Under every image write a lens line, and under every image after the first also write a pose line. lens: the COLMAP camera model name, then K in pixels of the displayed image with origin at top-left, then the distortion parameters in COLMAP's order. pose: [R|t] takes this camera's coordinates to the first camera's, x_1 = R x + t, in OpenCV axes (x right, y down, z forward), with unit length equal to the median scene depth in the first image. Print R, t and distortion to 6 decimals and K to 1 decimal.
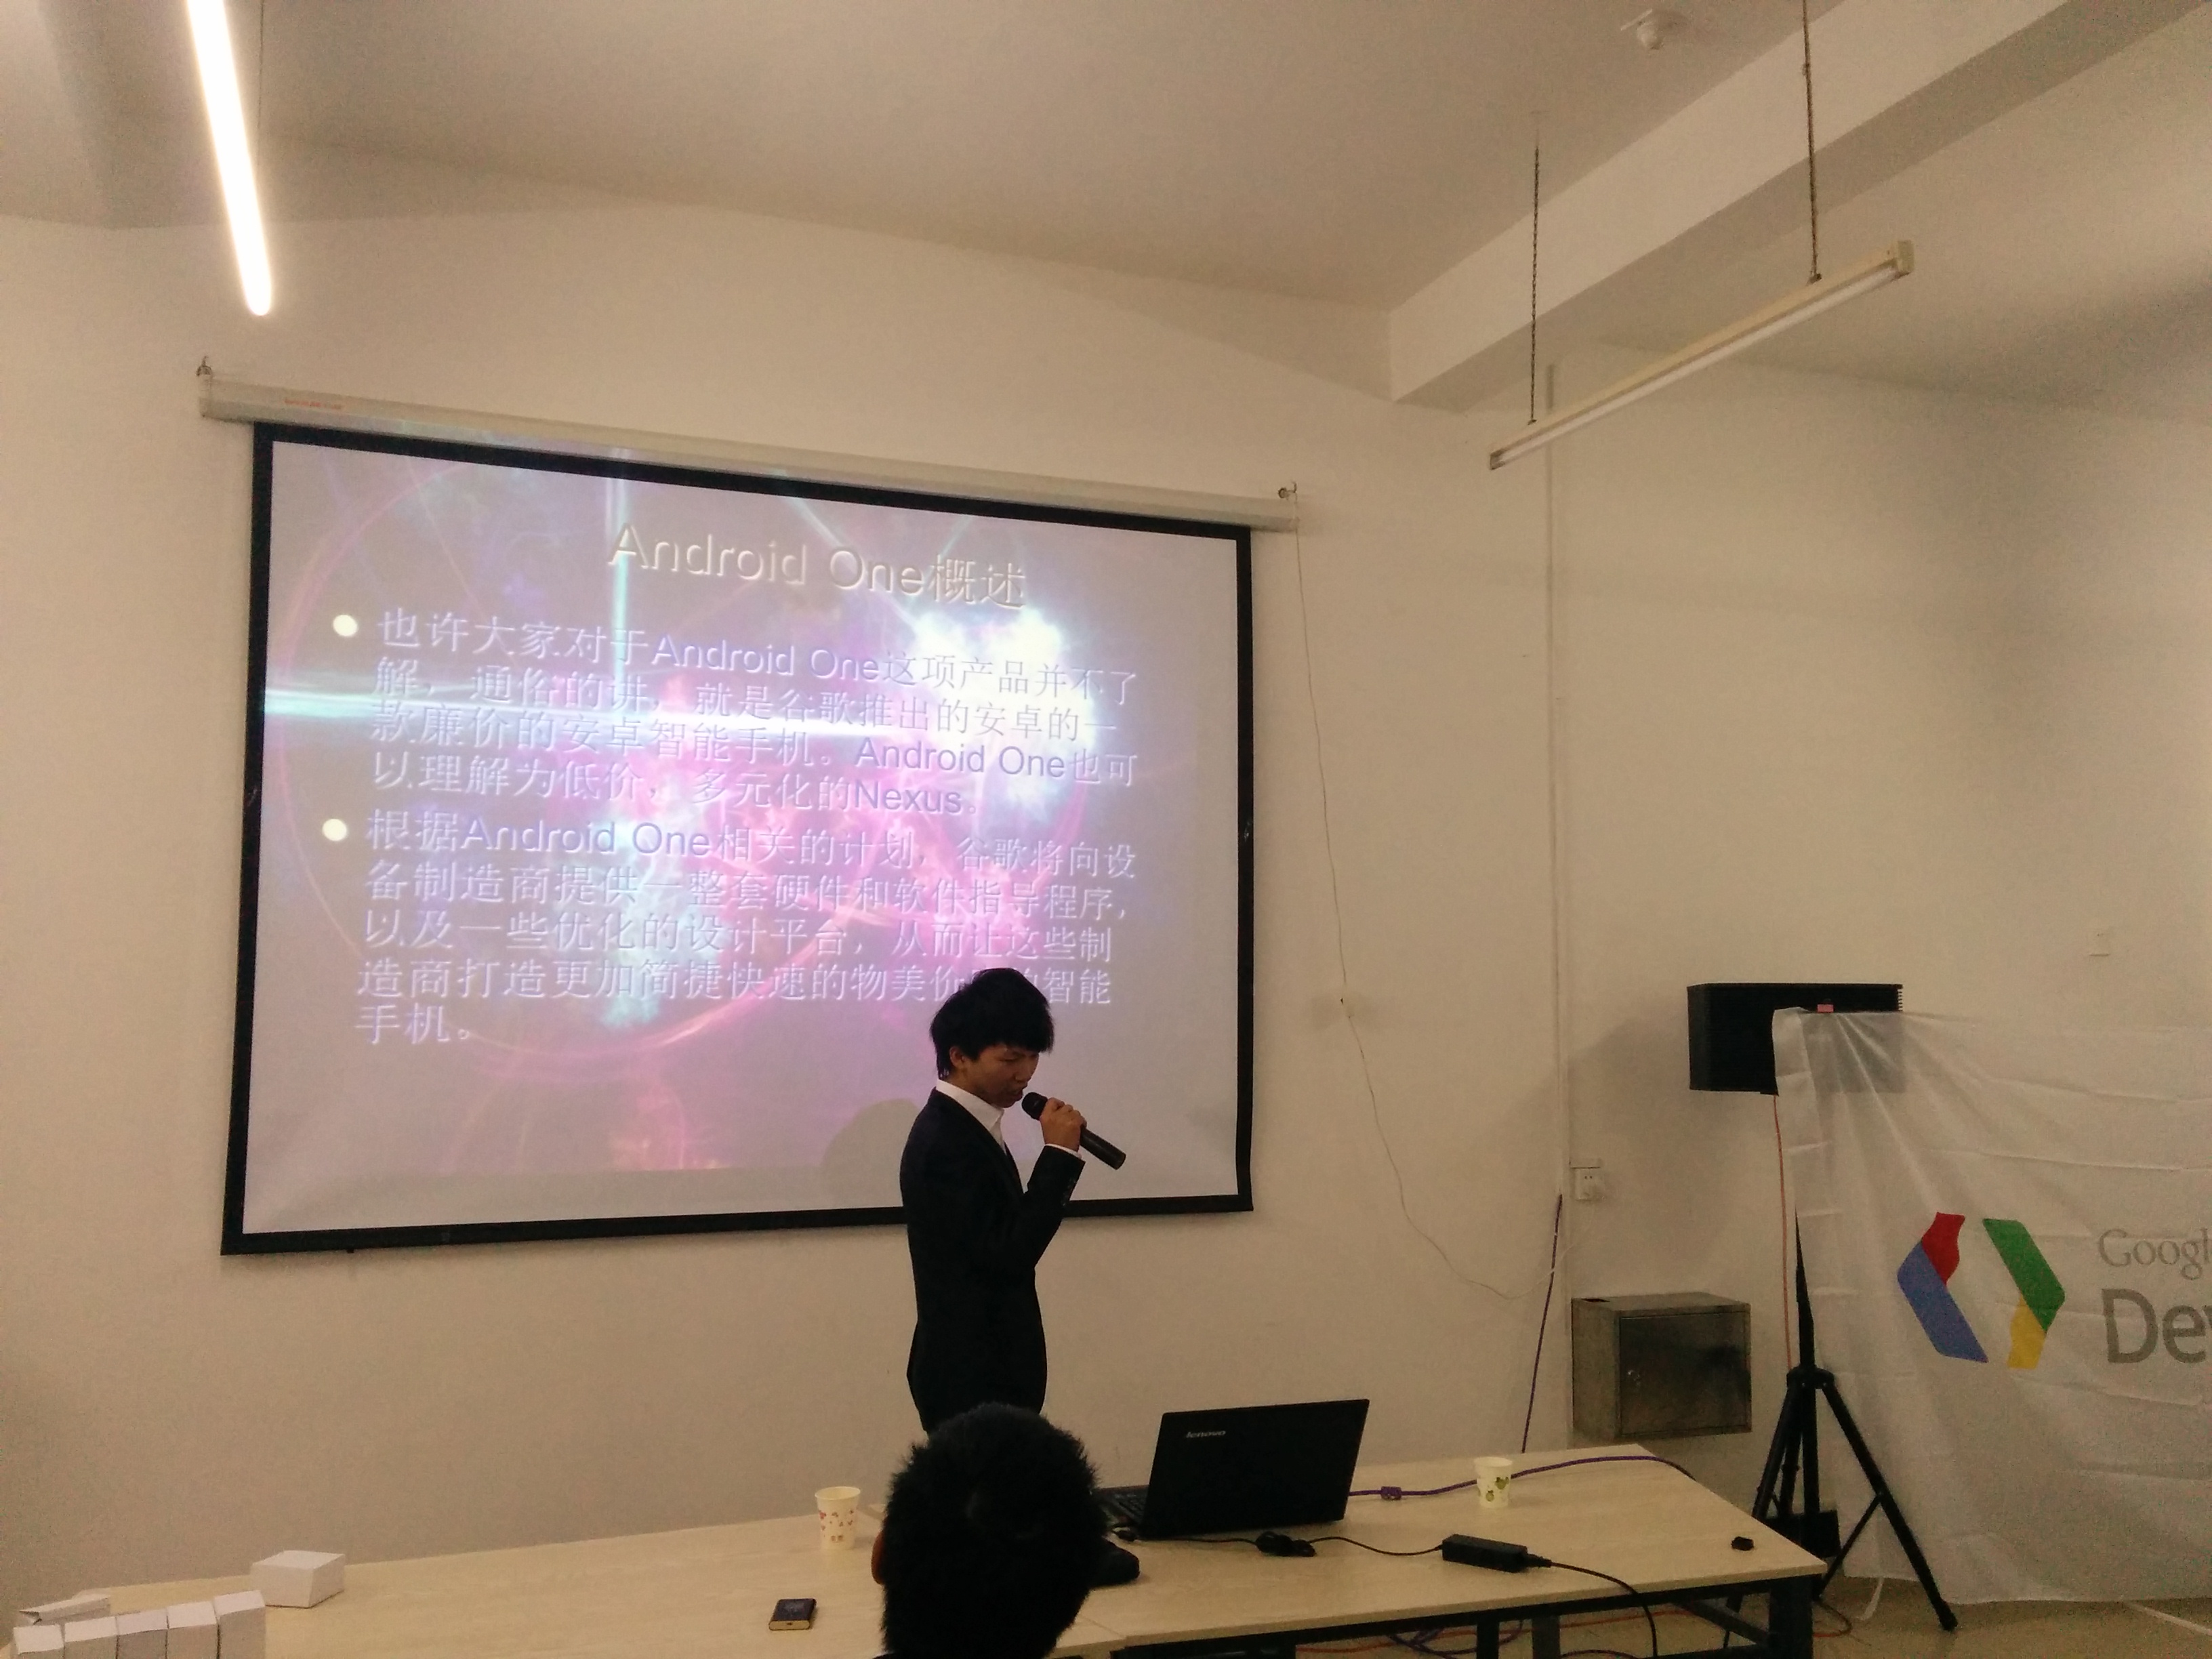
lens RADIAL K [[1962.2, 0, 1106.2], [0, 1962.2, 864.2], [0, 0, 1]] dist [0.074545, -0.101850]
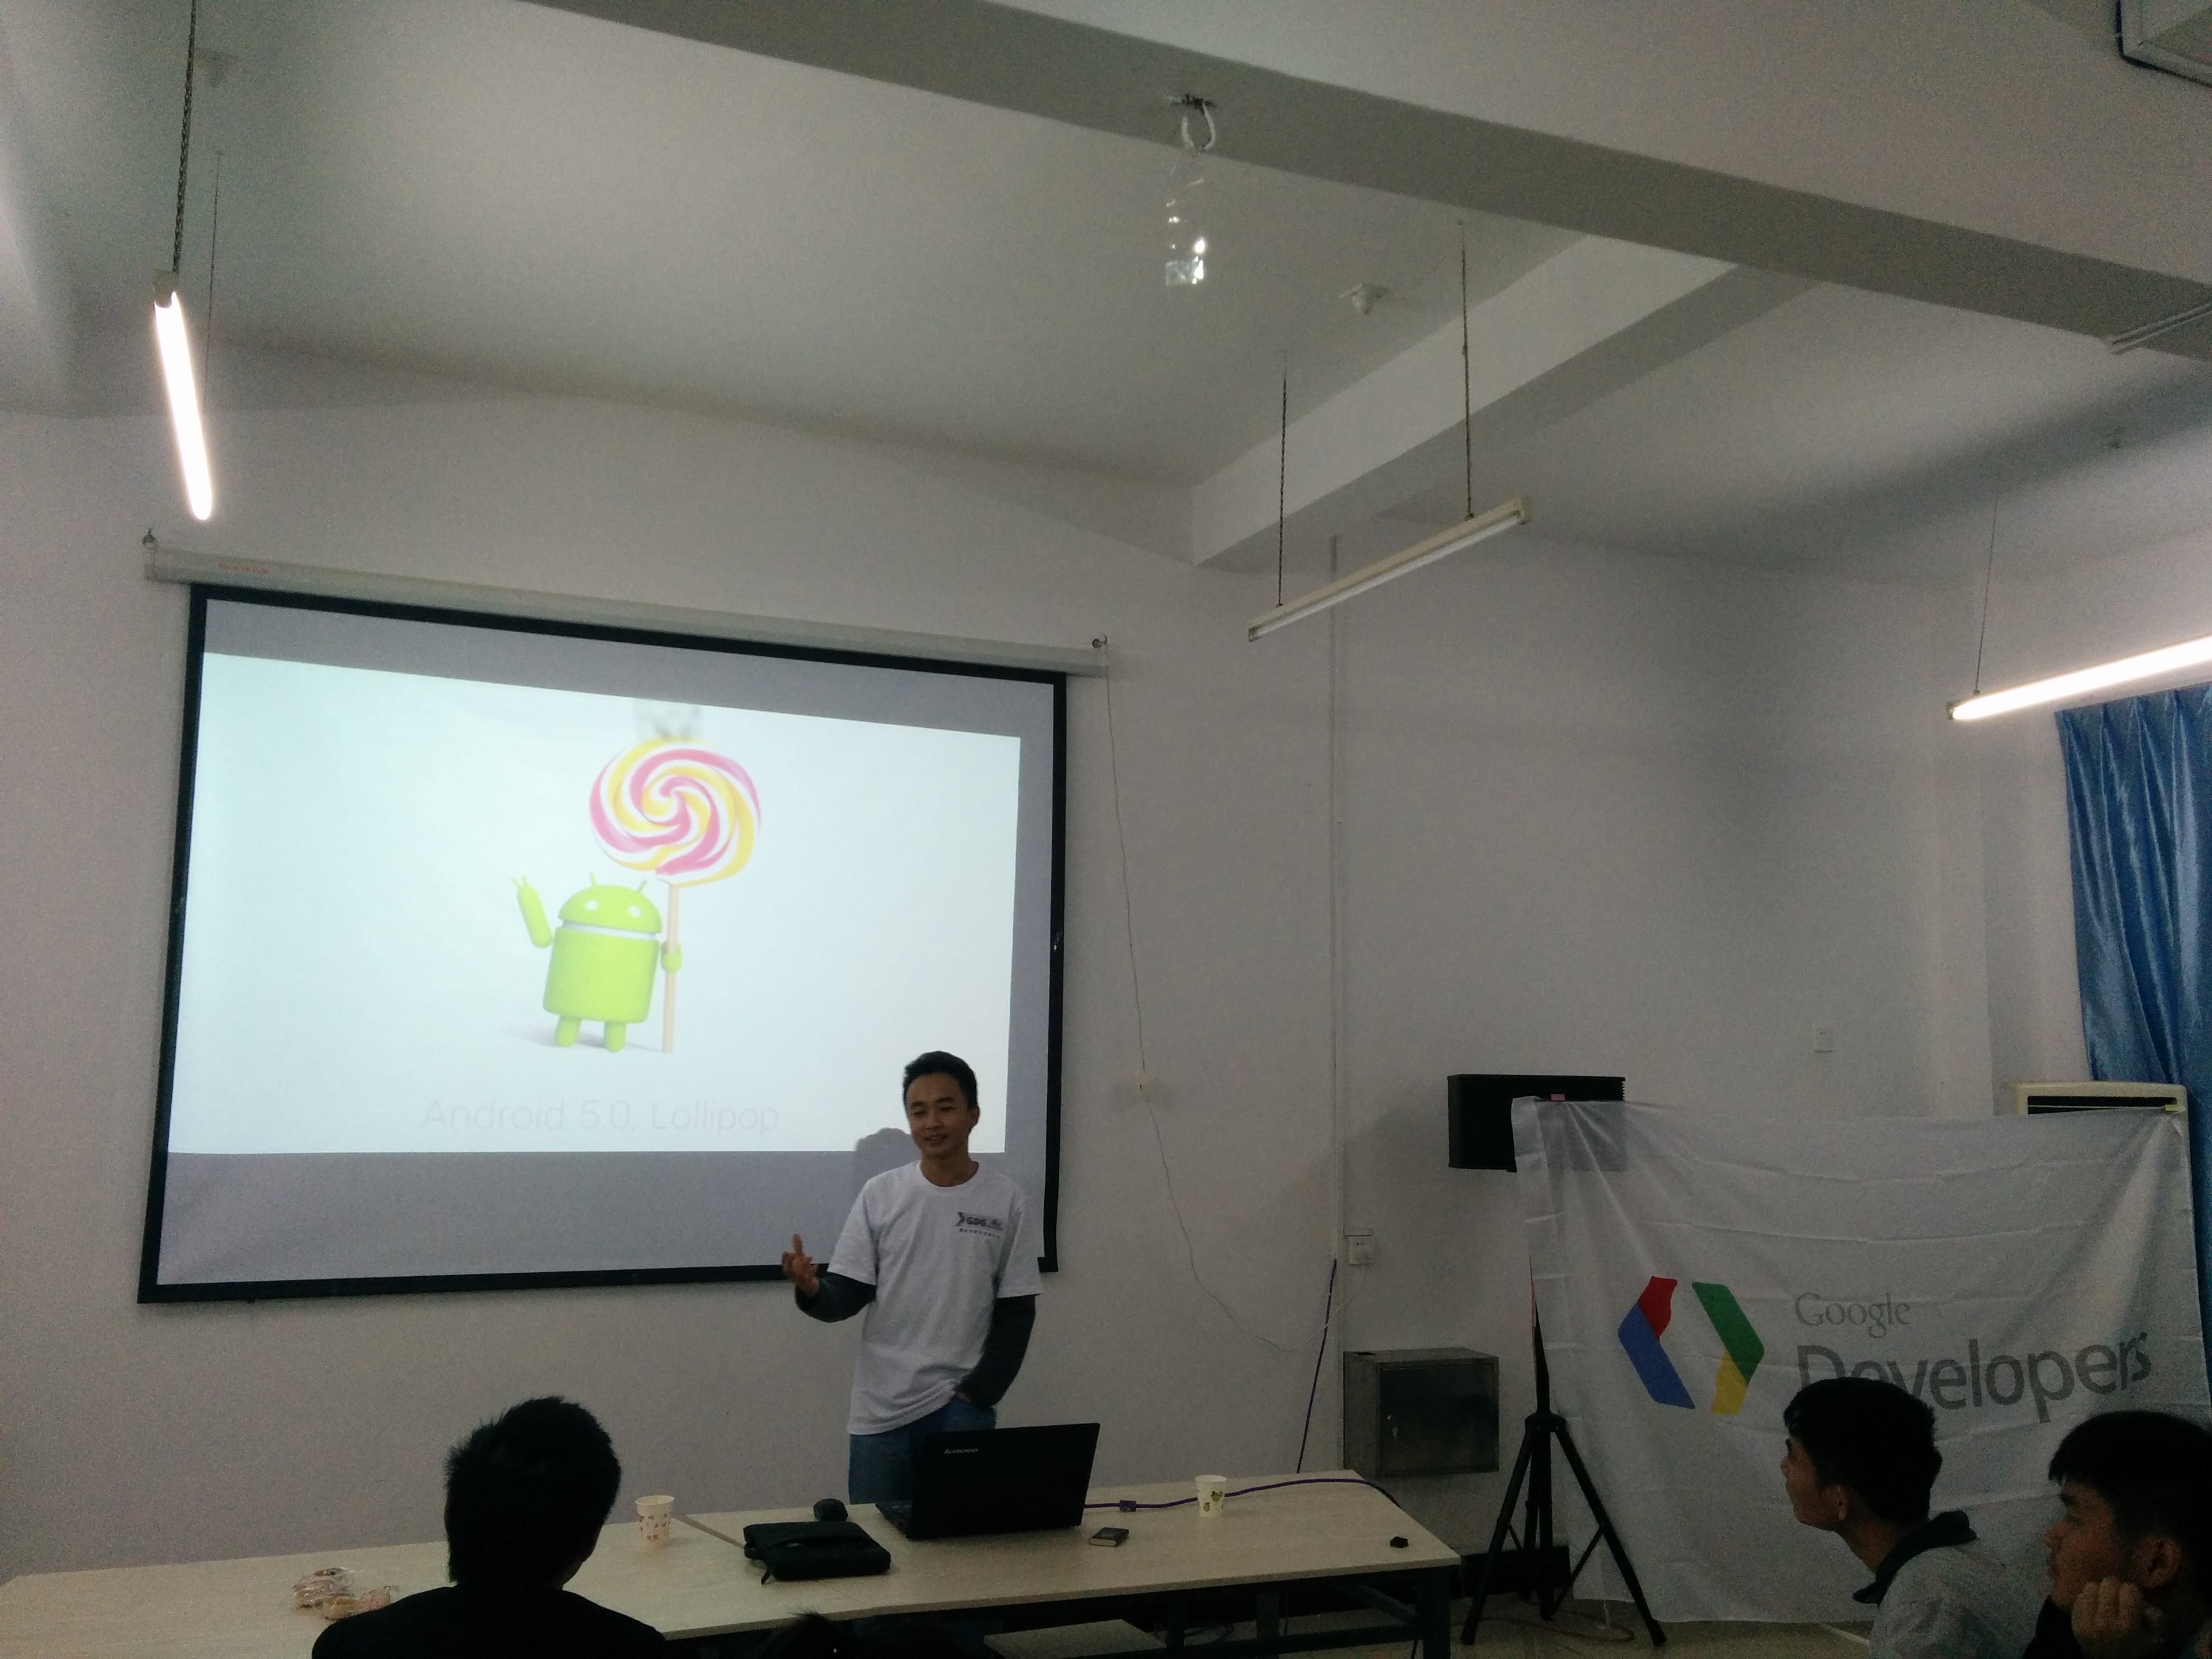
lens RADIAL K [[1962.2, 0, 1101.5], [0, 1962.2, 843.6], [0, 0, 1]] dist [0.074545, -0.101850]
pose [[0.999290, 0.013987, 0.034982, 0.055644], [-0.012377, 0.998872, -0.045832, -0.019200], [-0.035584, 0.045367, 0.998336, -0.147302]]
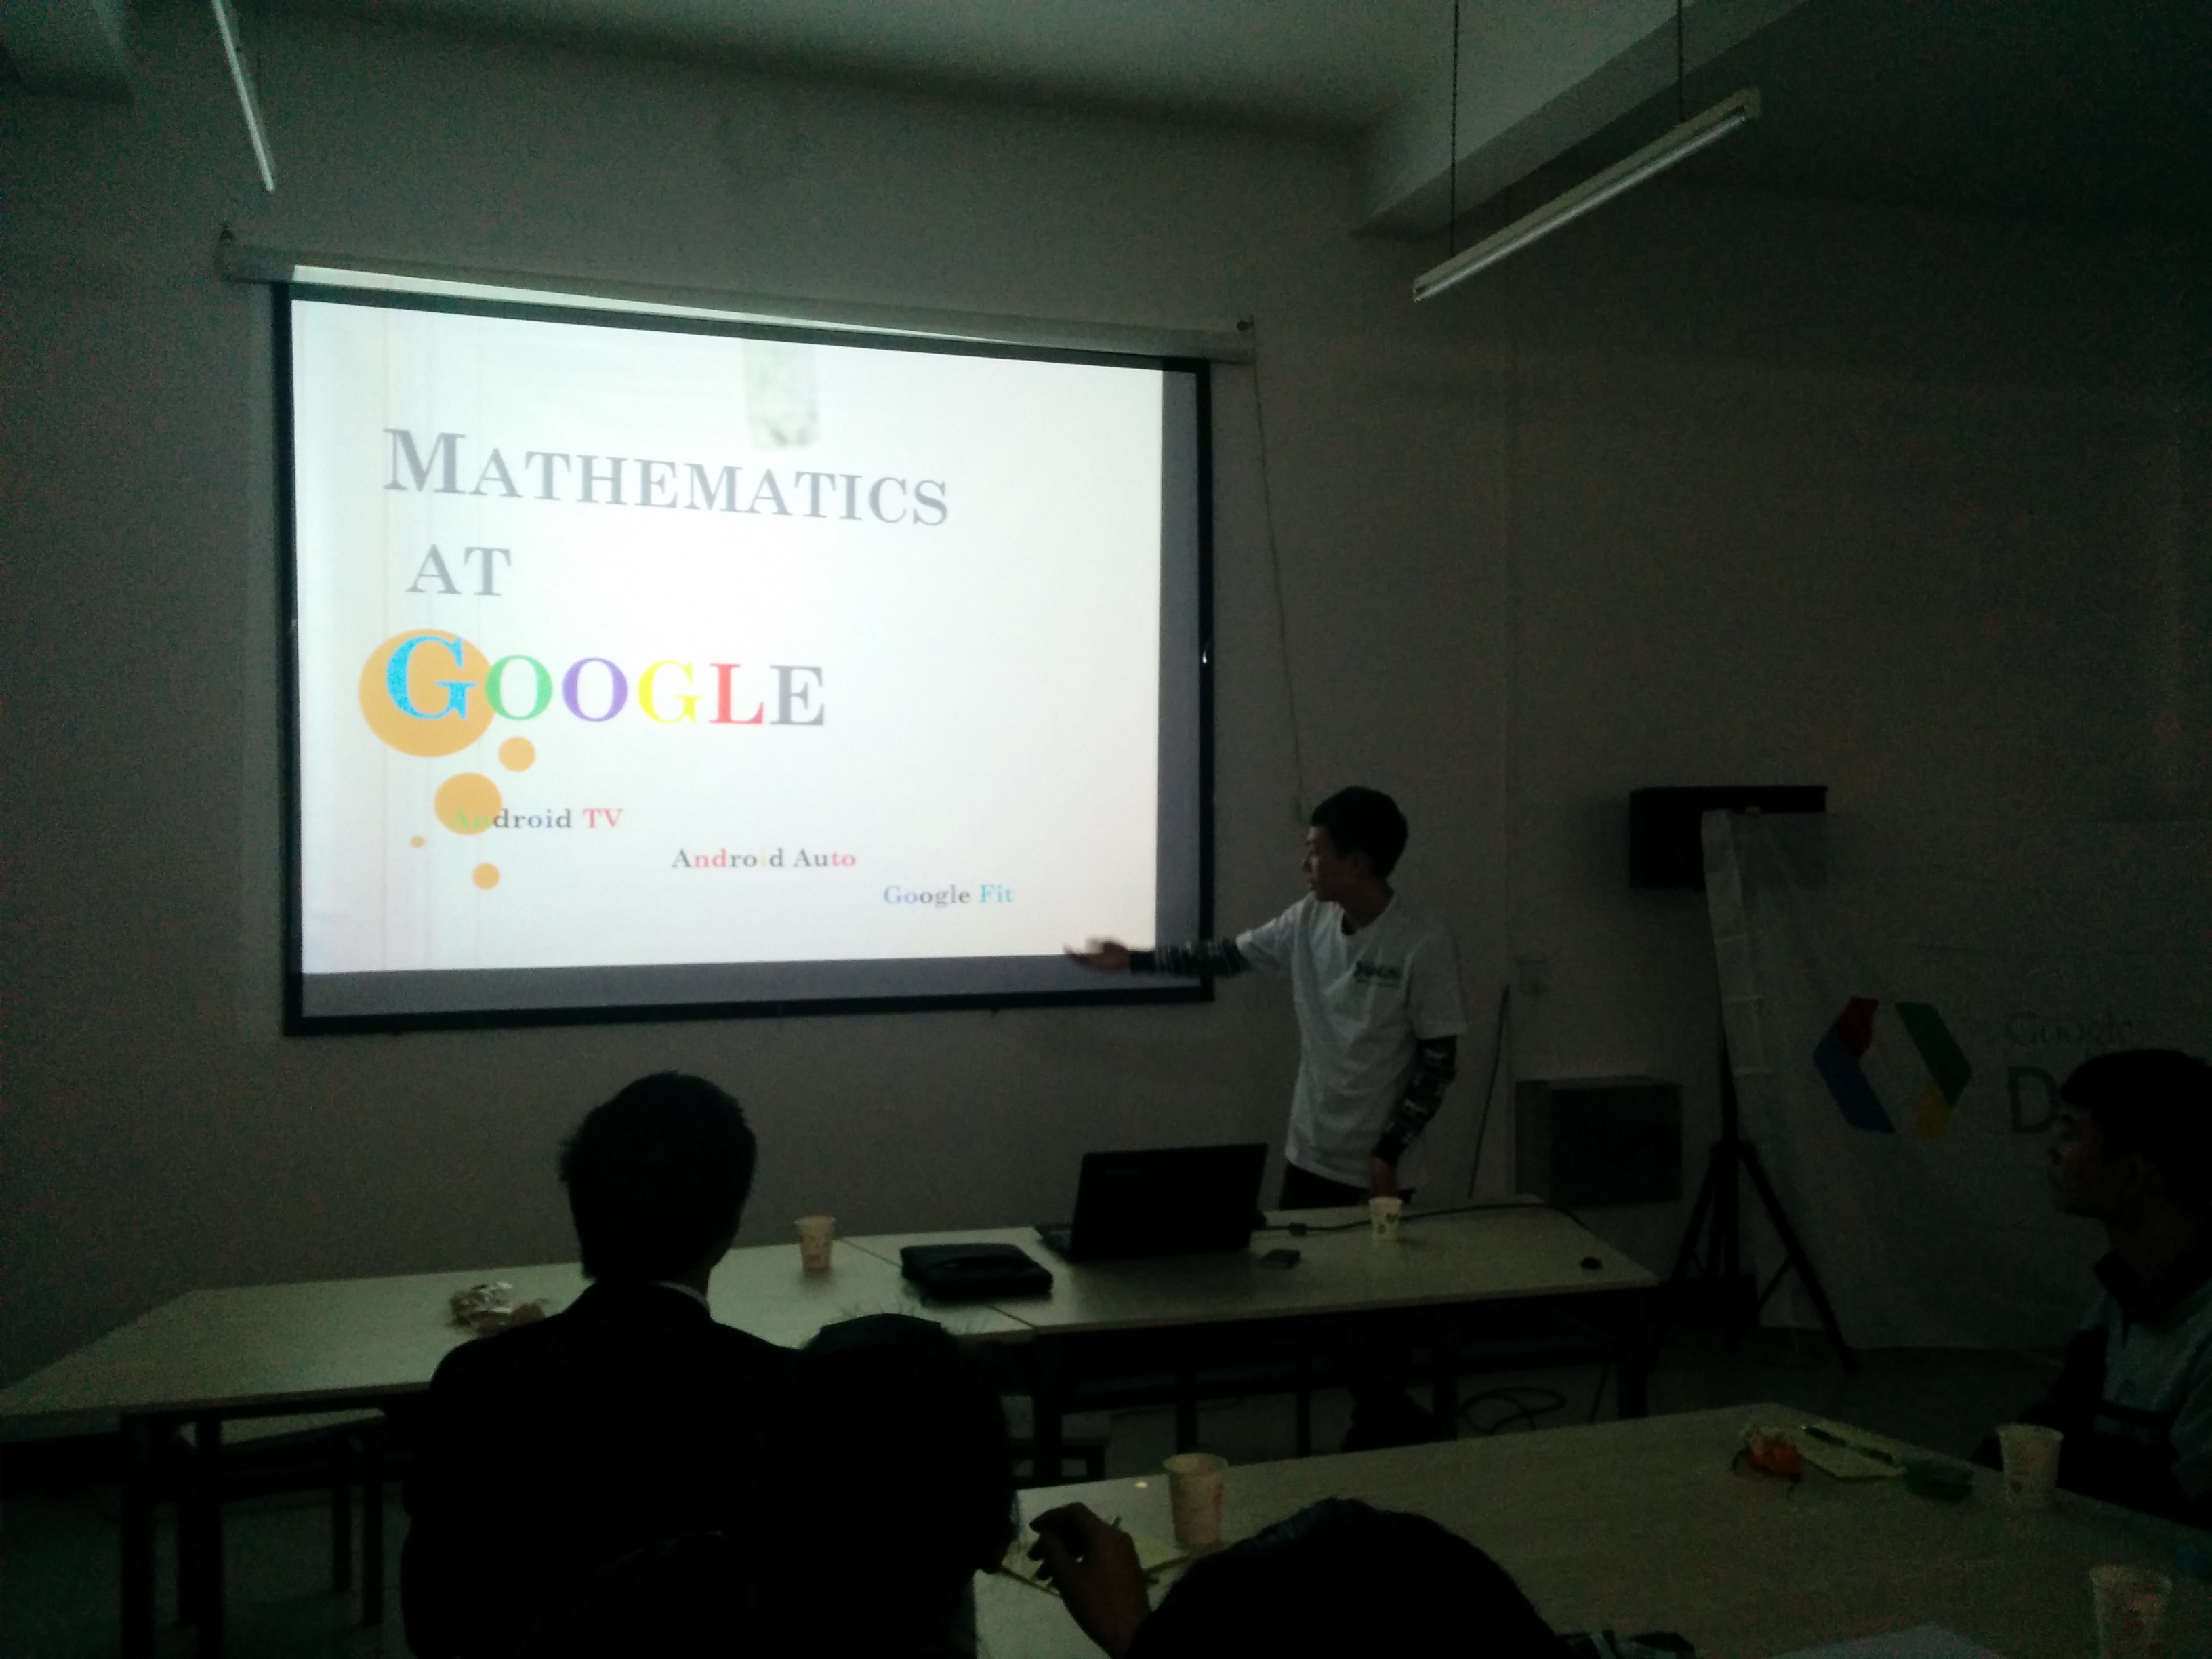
lens RADIAL K [[1962.2, 0, 1098.8], [0, 1962.2, 878.2], [0, 0, 1]] dist [0.074545, -0.101850]
pose [[0.999195, -0.010078, -0.038830, 0.052105], [0.013548, 0.995836, 0.090149, 0.008533], [0.037760, -0.090603, 0.995171, -0.080633]]
